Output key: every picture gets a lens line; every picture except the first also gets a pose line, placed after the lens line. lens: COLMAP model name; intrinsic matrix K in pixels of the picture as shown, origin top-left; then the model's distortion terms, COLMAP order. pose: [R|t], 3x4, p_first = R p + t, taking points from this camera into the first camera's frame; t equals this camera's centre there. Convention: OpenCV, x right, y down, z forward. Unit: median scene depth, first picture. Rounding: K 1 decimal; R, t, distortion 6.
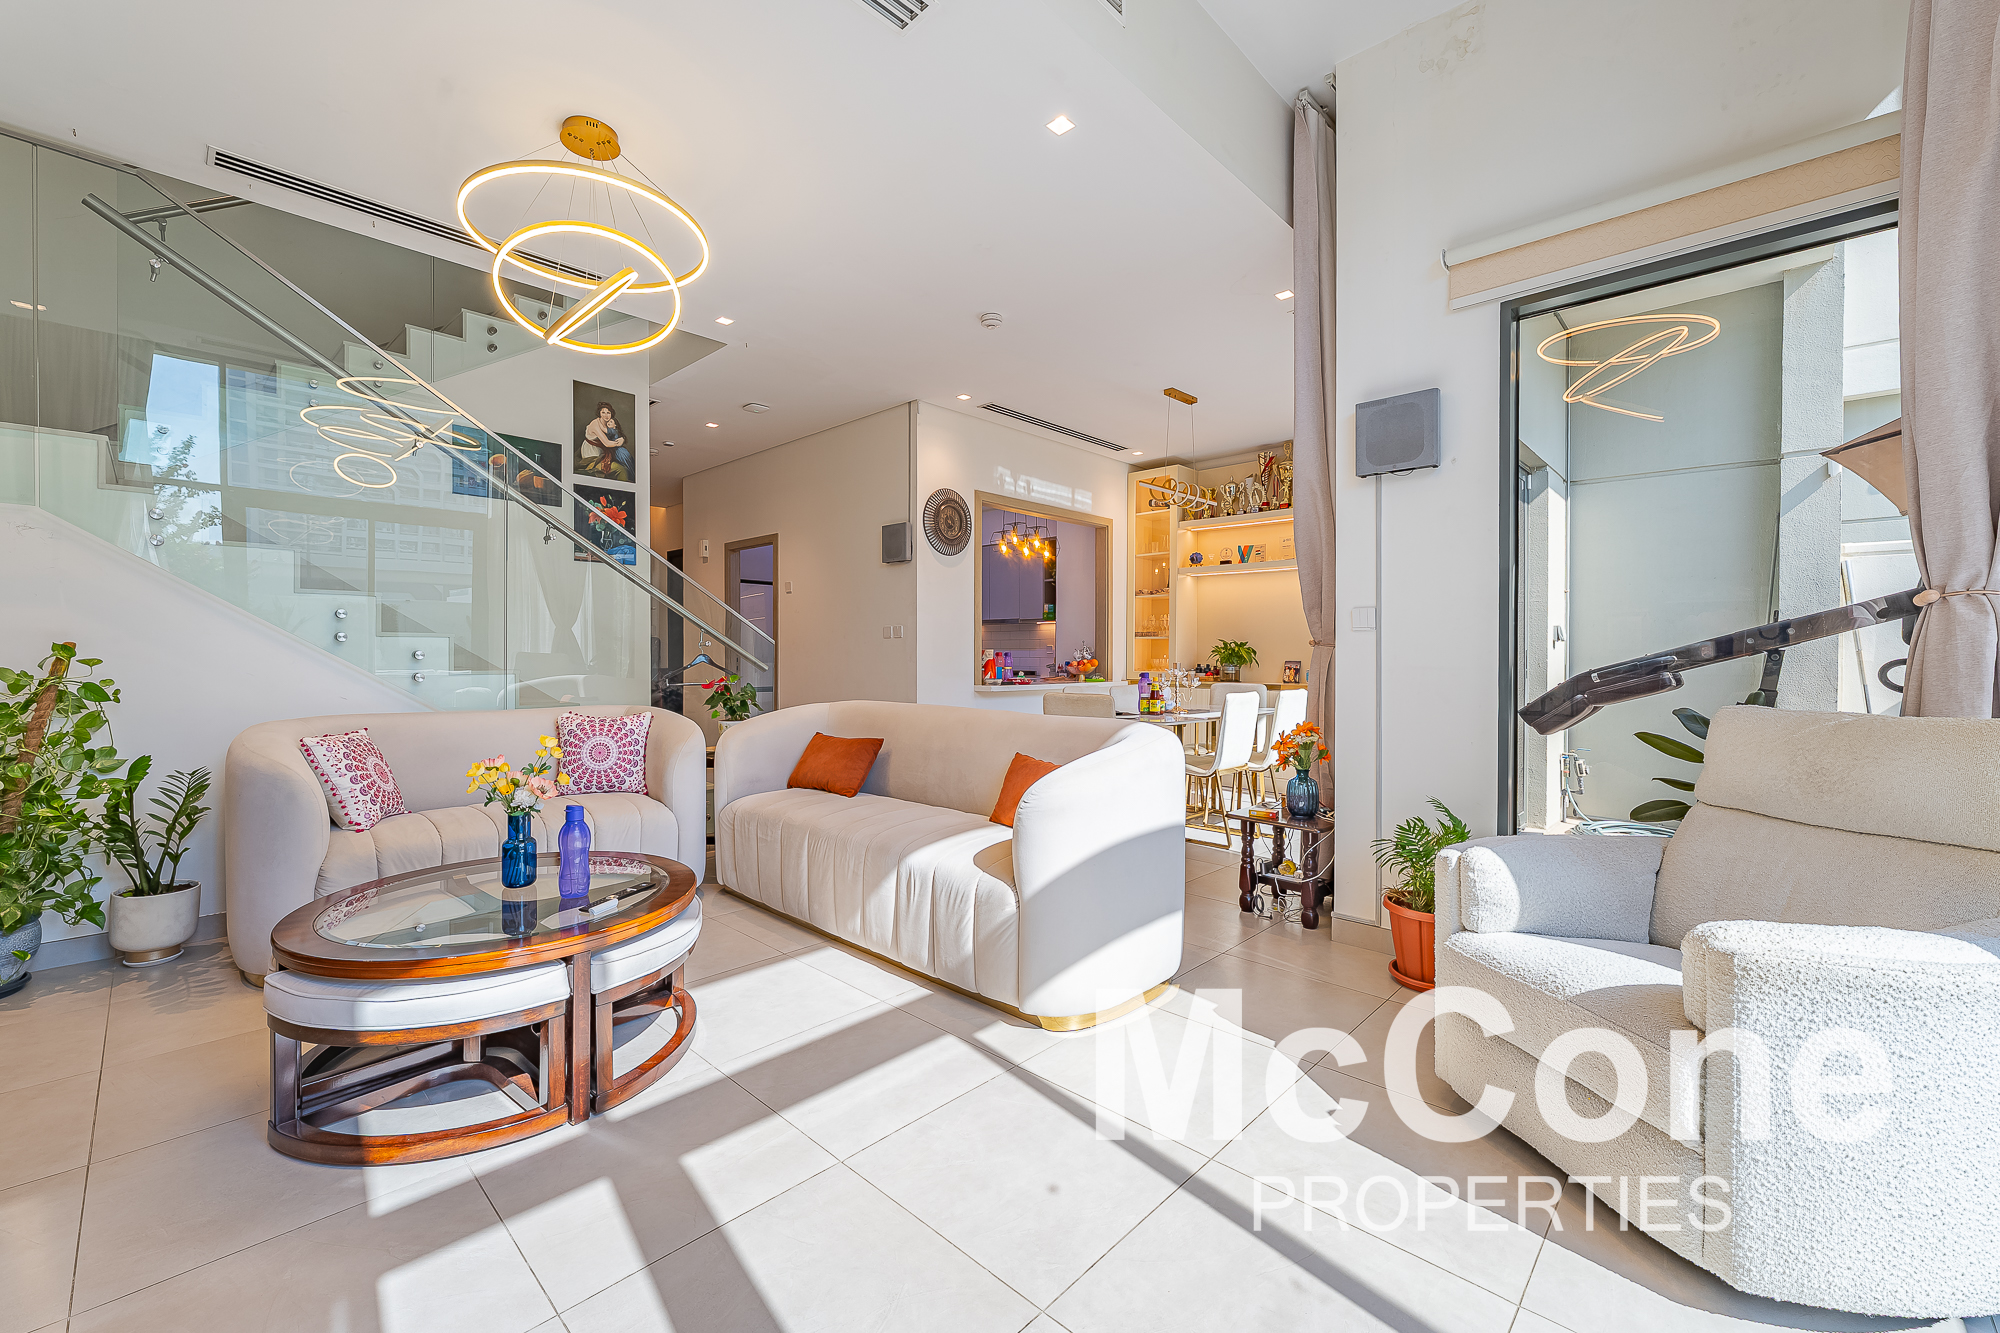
lens RADIAL K [[807.0, 0, 986.3], [0, 807.0, 645.1], [0, 0, 1]] dist [0.001154, 0.000192]
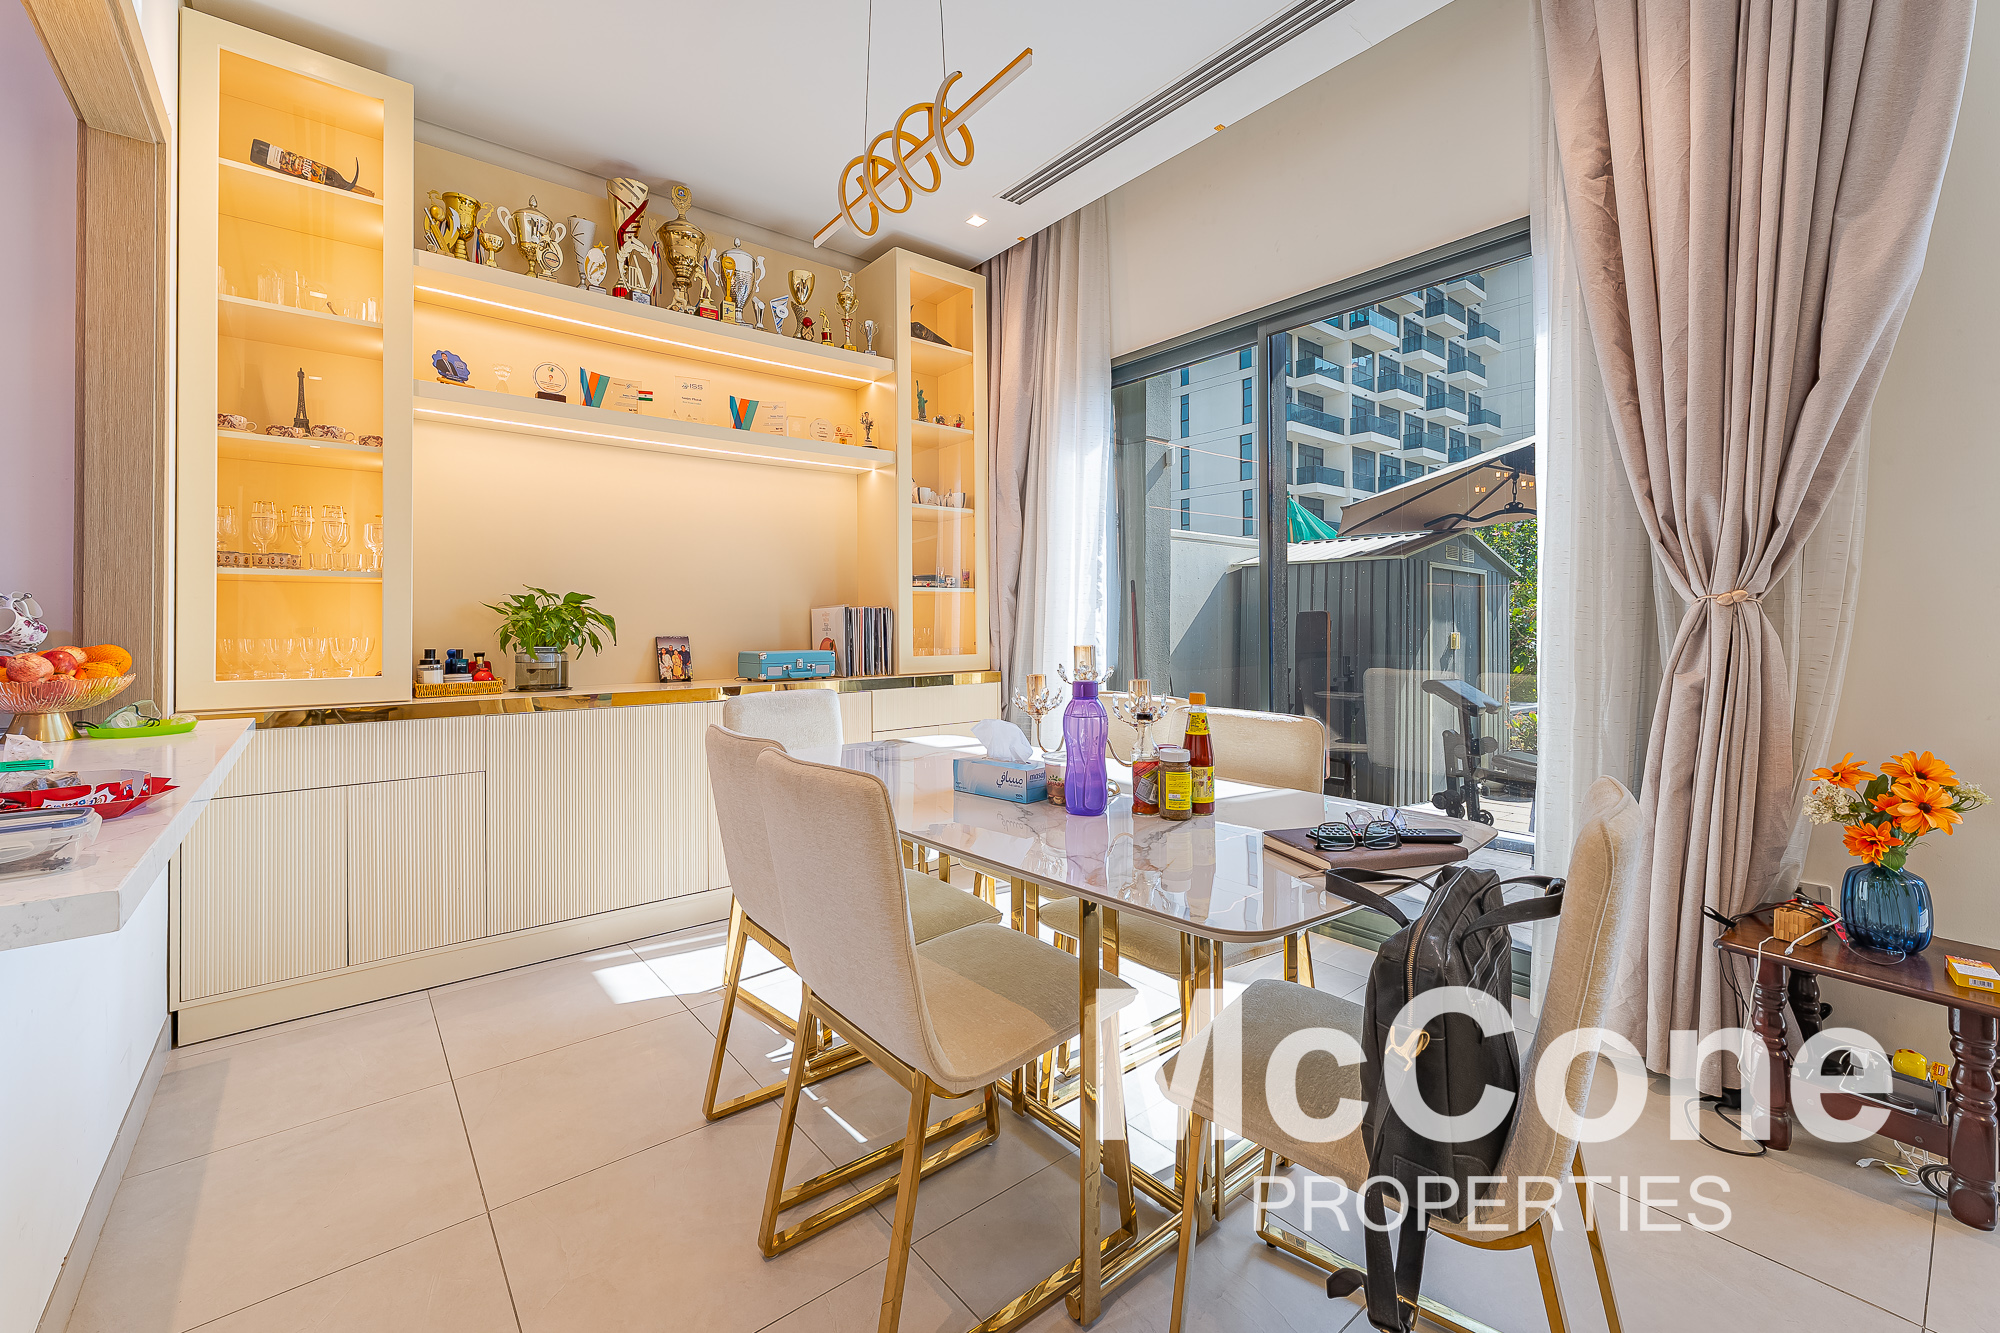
lens RADIAL K [[827.4, 0, 994.7], [0, 827.4, 612.2], [0, 0, 1]] dist [0.000386, -0.000131]
pose [[0.124319, 0.011975, 0.992170, -0.086441], [-0.003879, 0.999925, -0.011583, 0.008923], [-0.992235, -0.002408, 0.124356, 0.708060]]
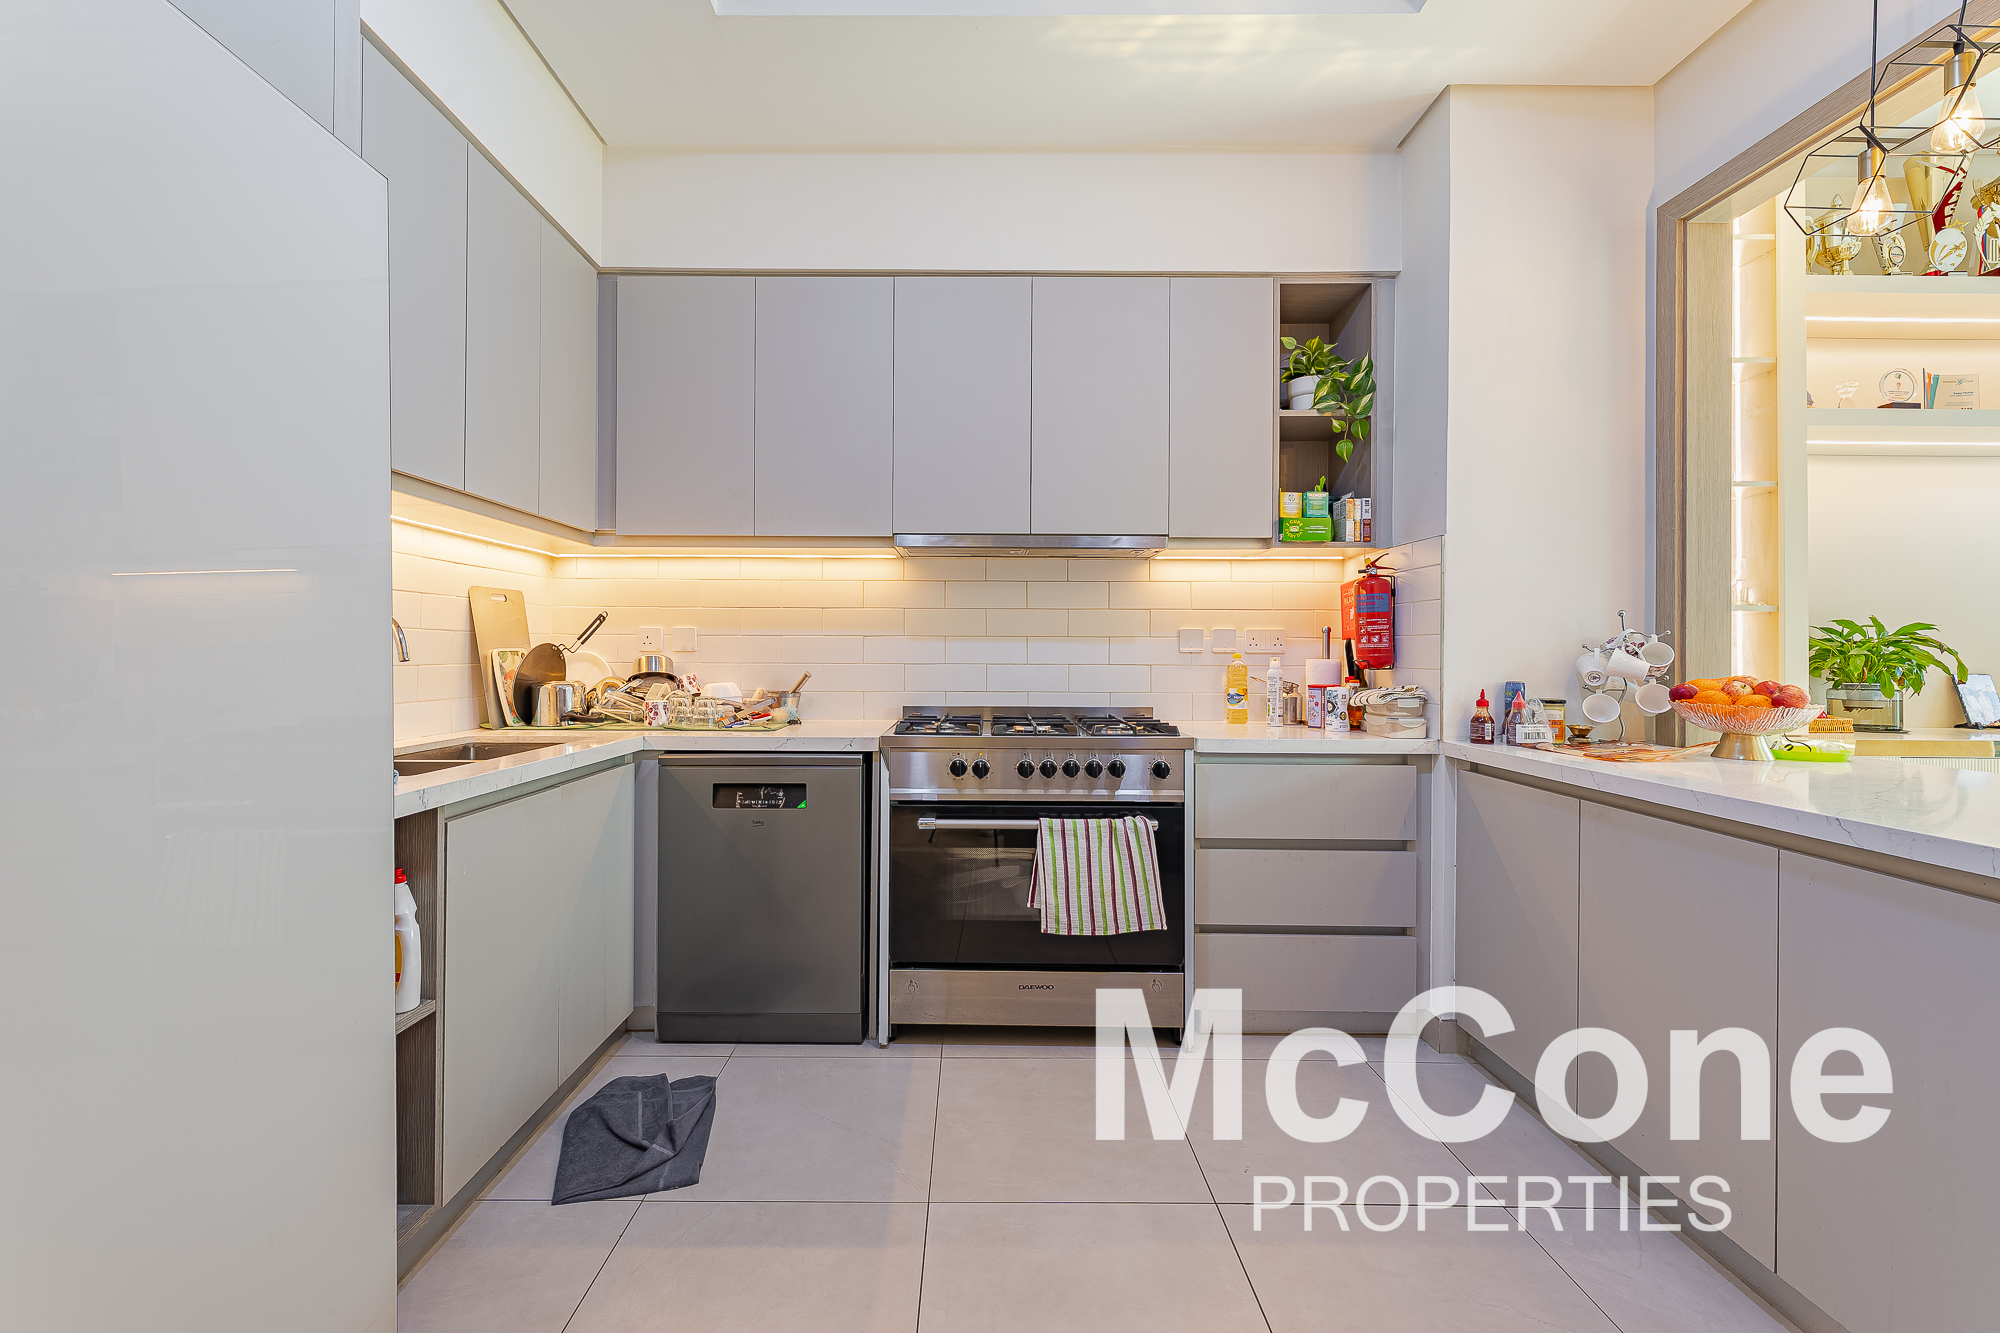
lens RADIAL K [[807.0, 0, 986.3], [0, 807.0, 645.1], [0, 0, 1]] dist [0.001154, 0.000192]
pose [[0.717450, 0.003879, 0.696599, -0.251615], [-0.006470, 0.999978, 0.001096, 0.008014], [-0.696580, -0.005293, 0.717459, 0.994471]]
